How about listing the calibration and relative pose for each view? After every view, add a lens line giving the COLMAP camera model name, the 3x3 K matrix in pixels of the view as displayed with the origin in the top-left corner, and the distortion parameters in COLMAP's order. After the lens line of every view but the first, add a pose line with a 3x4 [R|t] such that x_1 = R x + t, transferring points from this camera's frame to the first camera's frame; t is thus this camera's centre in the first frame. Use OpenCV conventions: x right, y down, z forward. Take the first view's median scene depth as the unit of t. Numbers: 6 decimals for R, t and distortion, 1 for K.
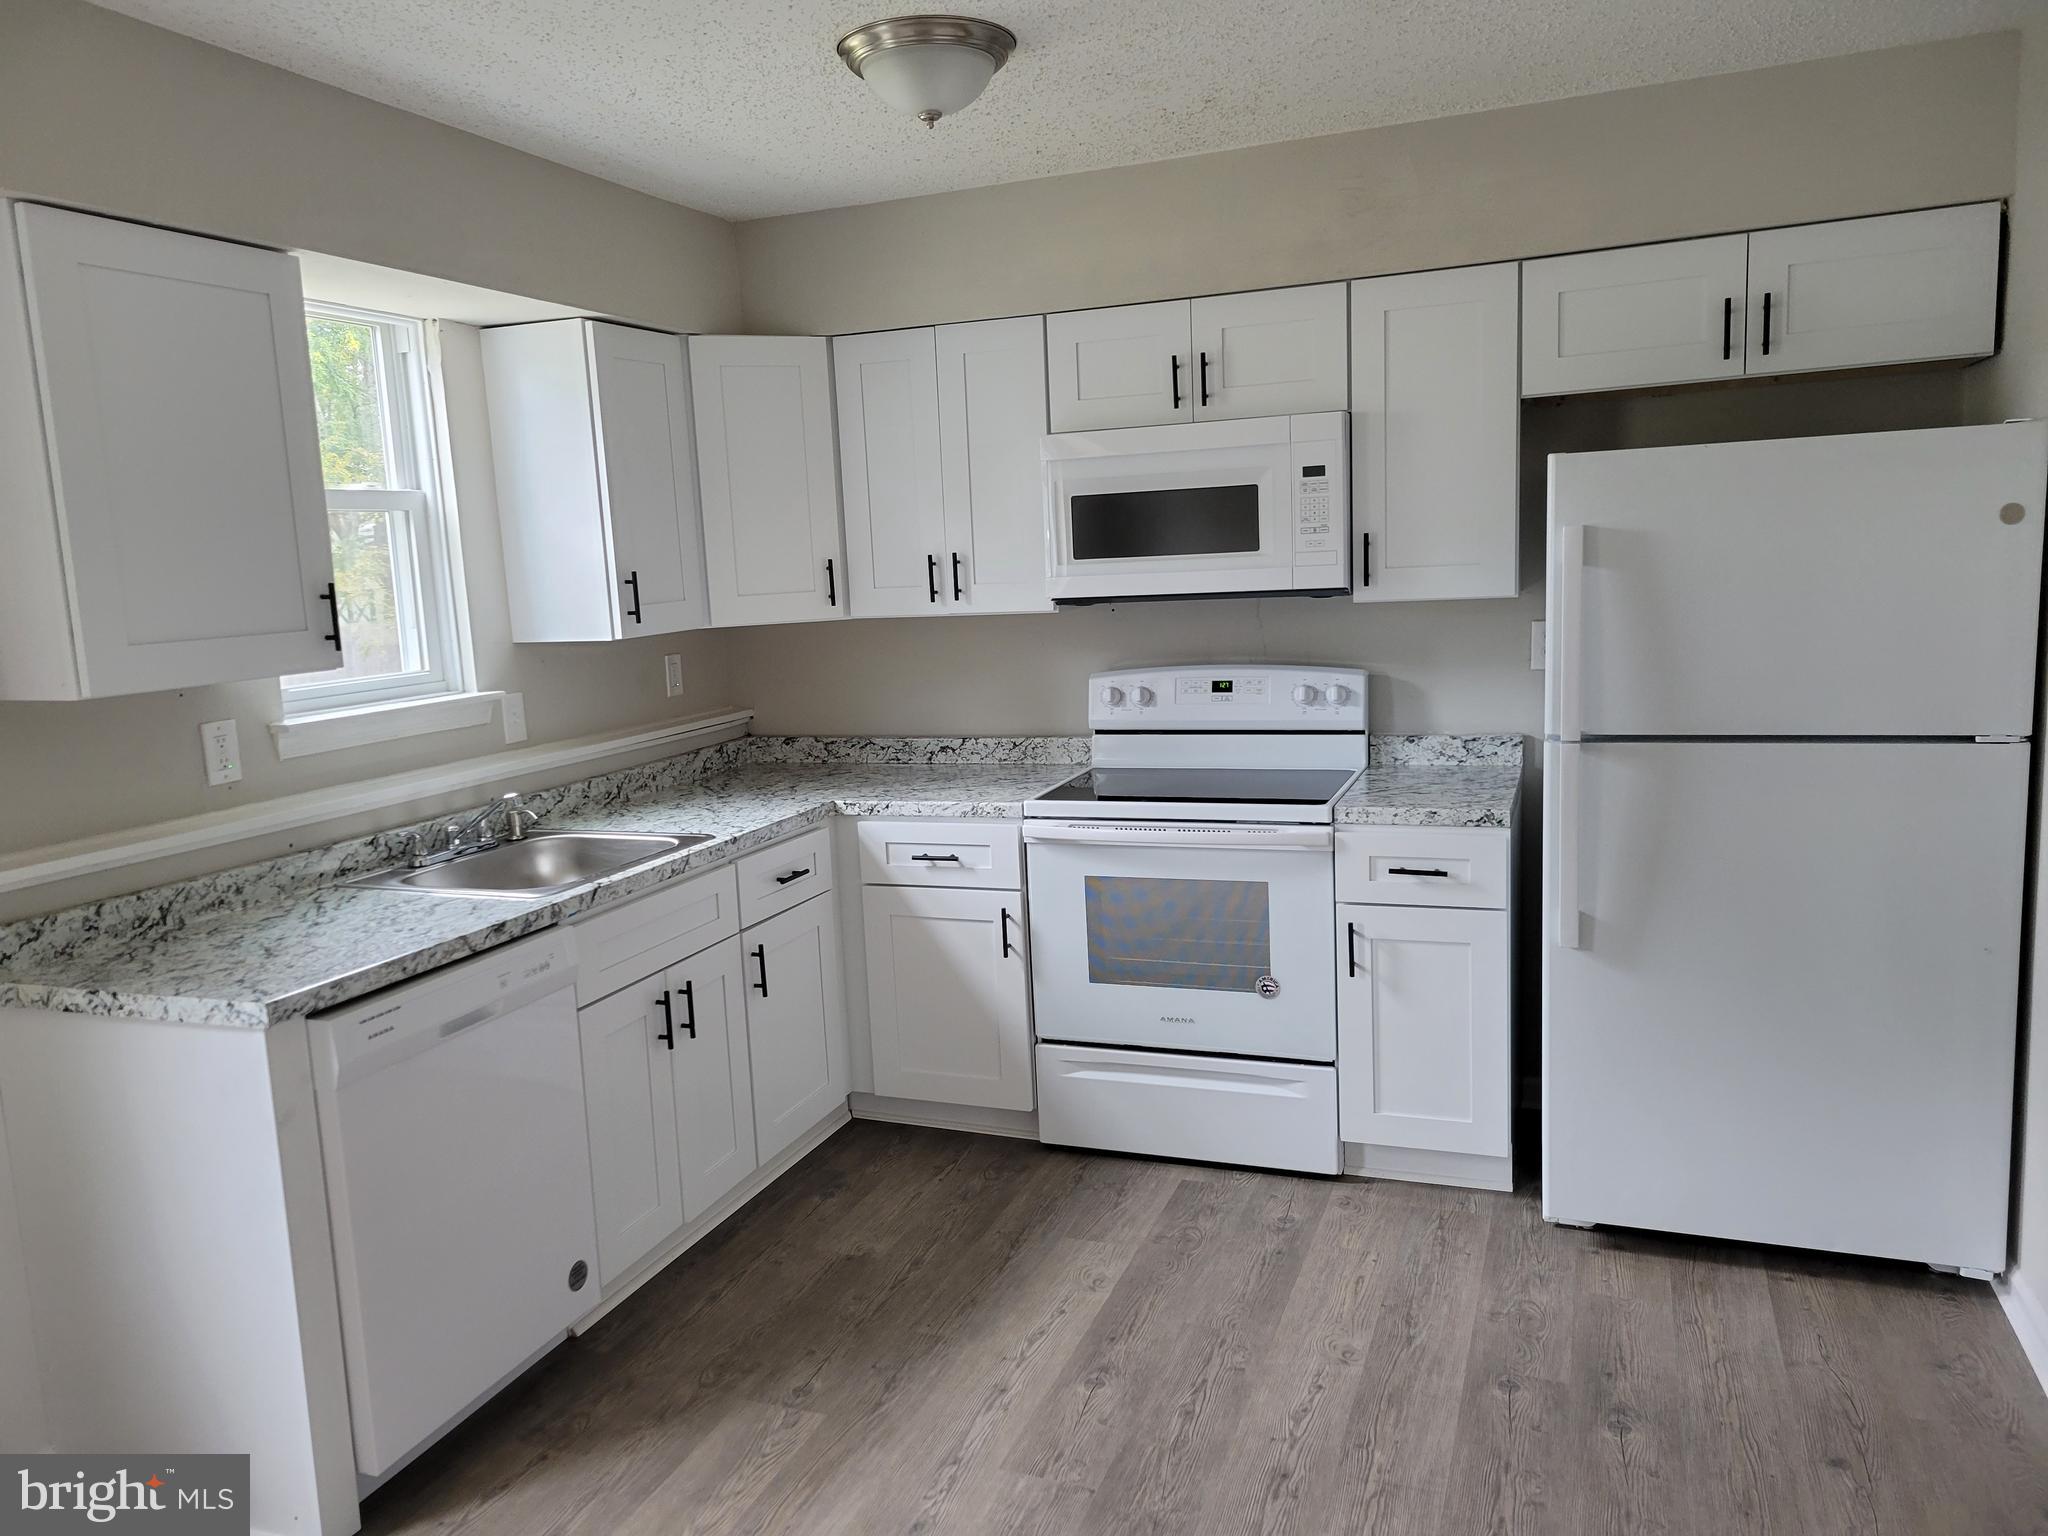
lens RADIAL K [[1516.2, 0, 1015.7], [0, 1516.2, 767.8], [0, 0, 1]] dist [0.042952, -0.020731]
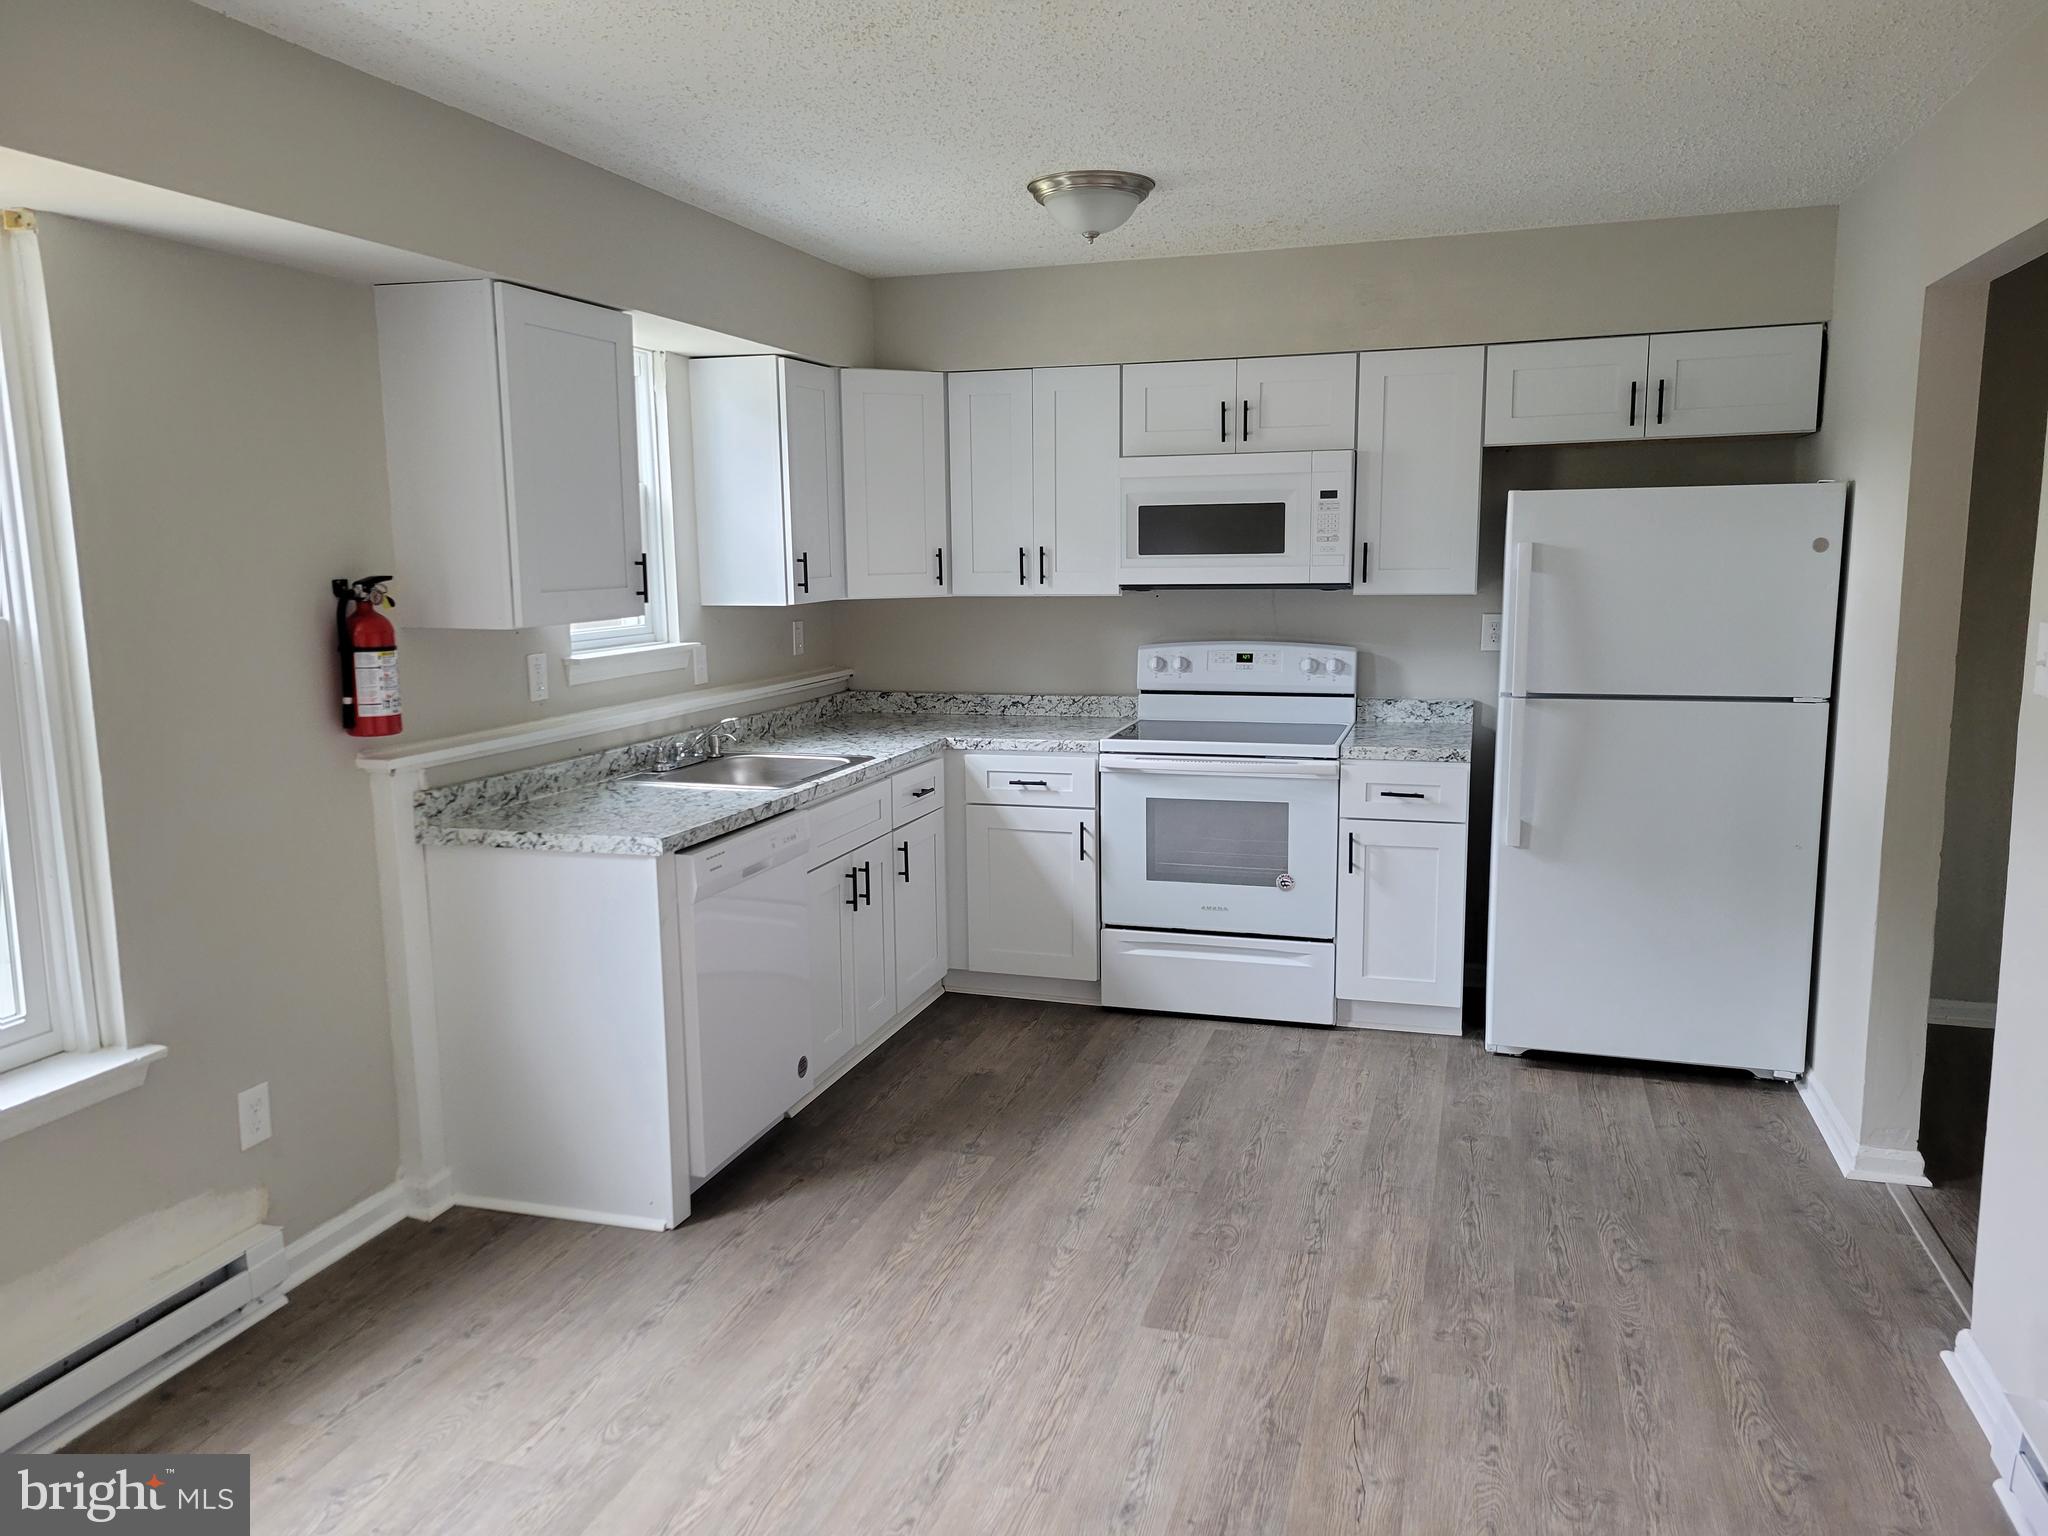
lens RADIAL K [[1516.2, 0, 1031.6], [0, 1516.2, 771.8], [0, 0, 1]] dist [0.042952, -0.020731]
pose [[0.996775, 0.023688, 0.076669, -0.170974], [-0.023960, 0.999709, 0.002629, 0.053320], [-0.076584, -0.004457, 0.997053, -0.327682]]
